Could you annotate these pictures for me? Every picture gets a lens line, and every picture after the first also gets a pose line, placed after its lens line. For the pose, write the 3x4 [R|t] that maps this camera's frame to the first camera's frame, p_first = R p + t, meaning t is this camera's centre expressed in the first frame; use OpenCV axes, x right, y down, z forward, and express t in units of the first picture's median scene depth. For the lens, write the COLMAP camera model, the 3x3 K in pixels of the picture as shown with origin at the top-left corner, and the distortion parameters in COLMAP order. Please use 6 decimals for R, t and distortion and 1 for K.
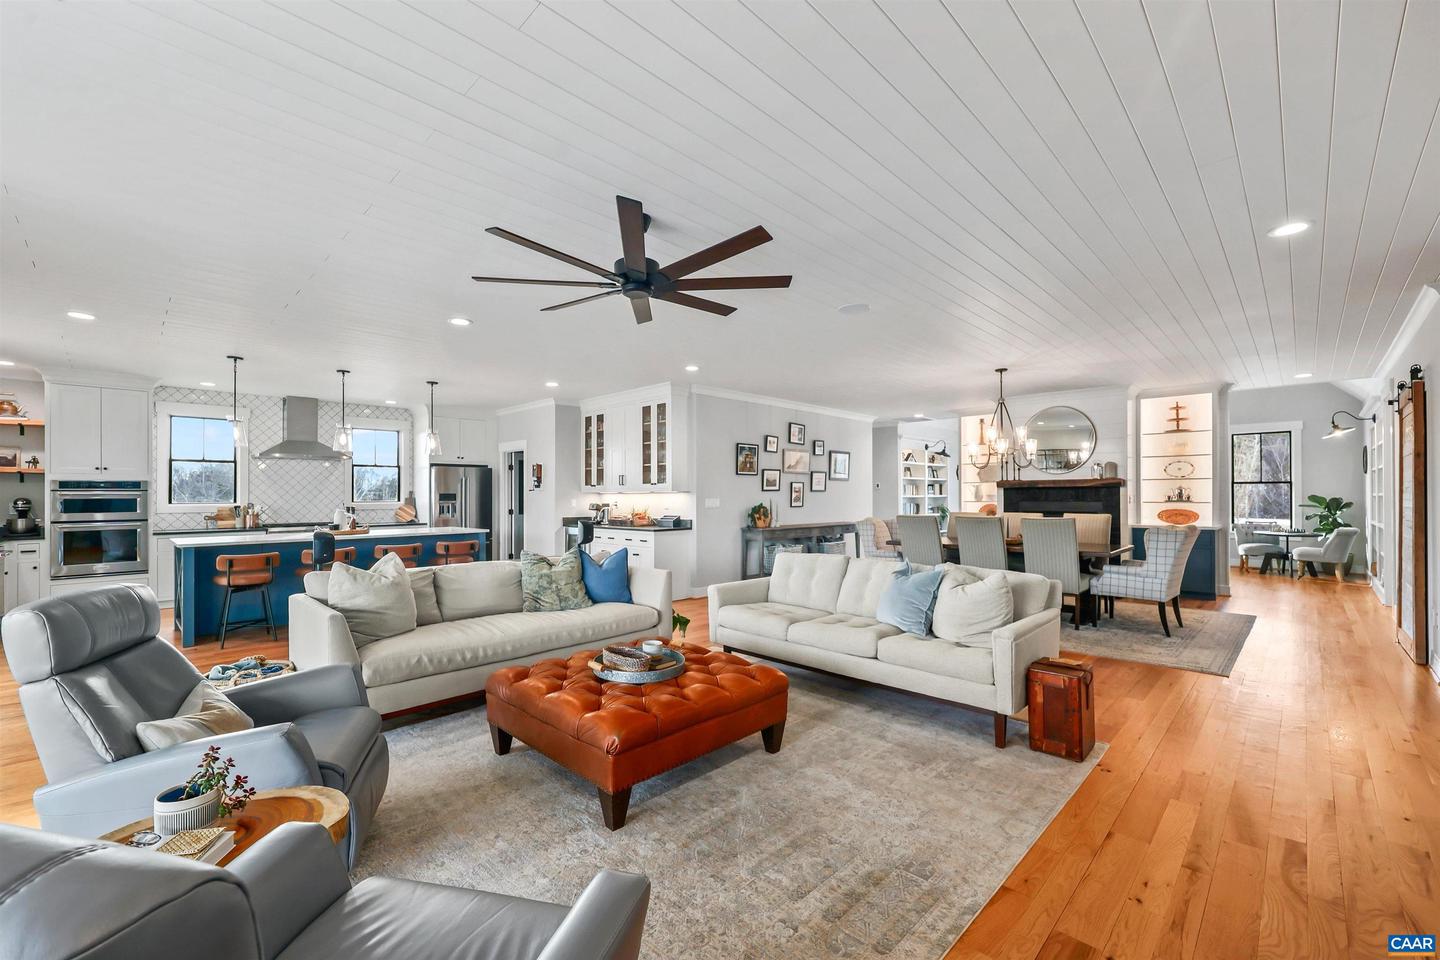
lens RADIAL K [[590.9, 0, 718.0], [0, 590.9, 490.2], [0, 0, 1]] dist [0.001498, -0.000955]
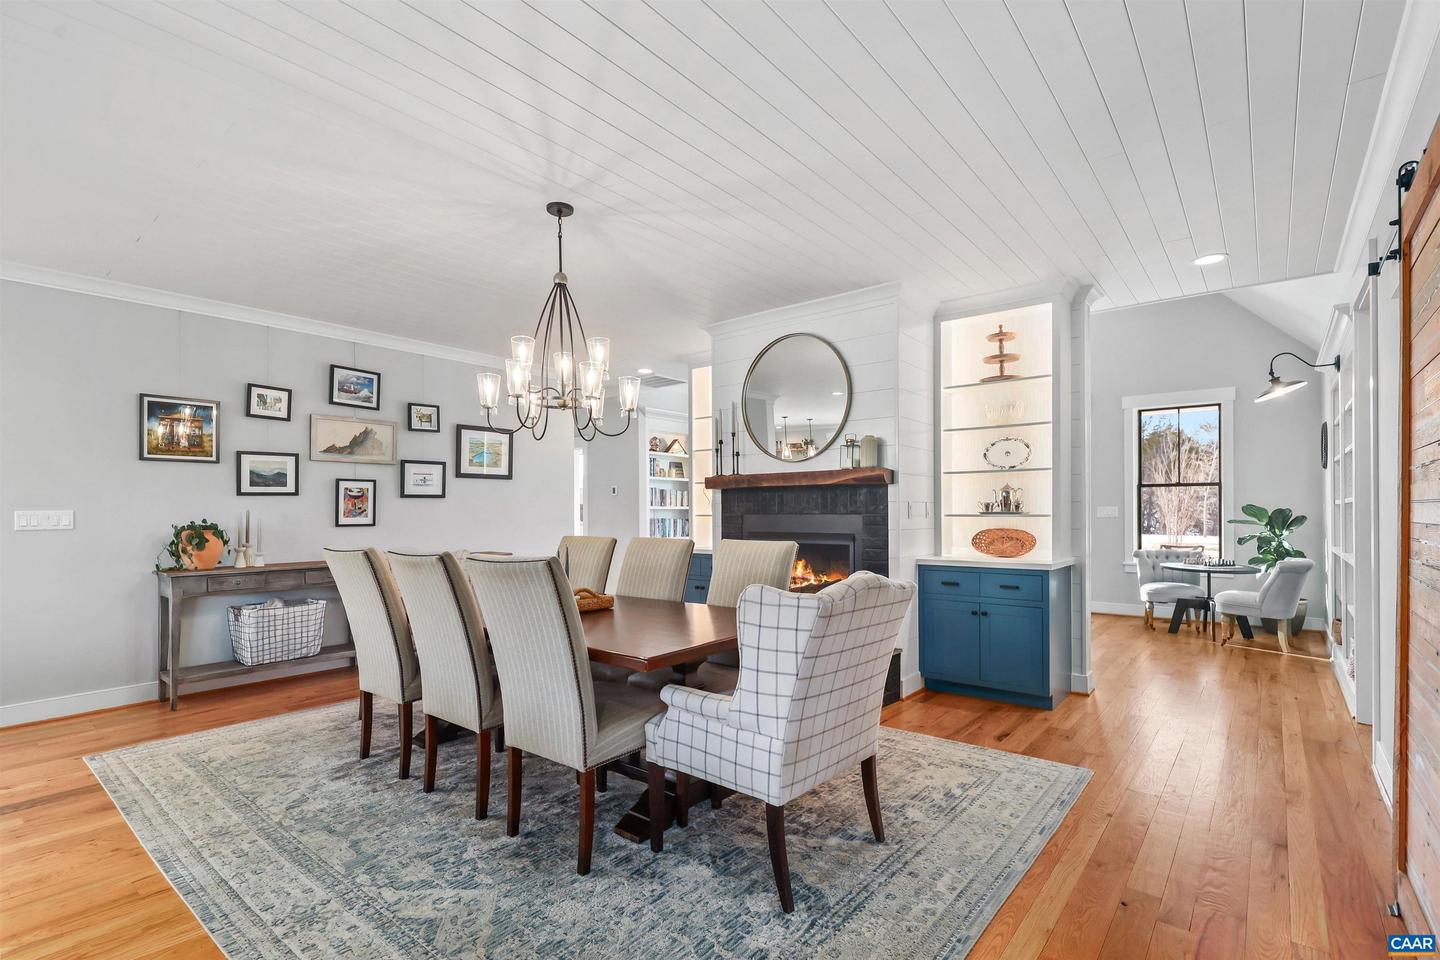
lens RADIAL K [[673.8, 0, 731.1], [0, 673.8, 507.4], [0, 0, 1]] dist [-0.005130, 0.000445]
pose [[0.994755, -0.000294, 0.102290, 0.490006], [0.000066, 0.999997, 0.002235, 0.012381], [-0.102291, -0.002217, 0.994752, 0.441081]]
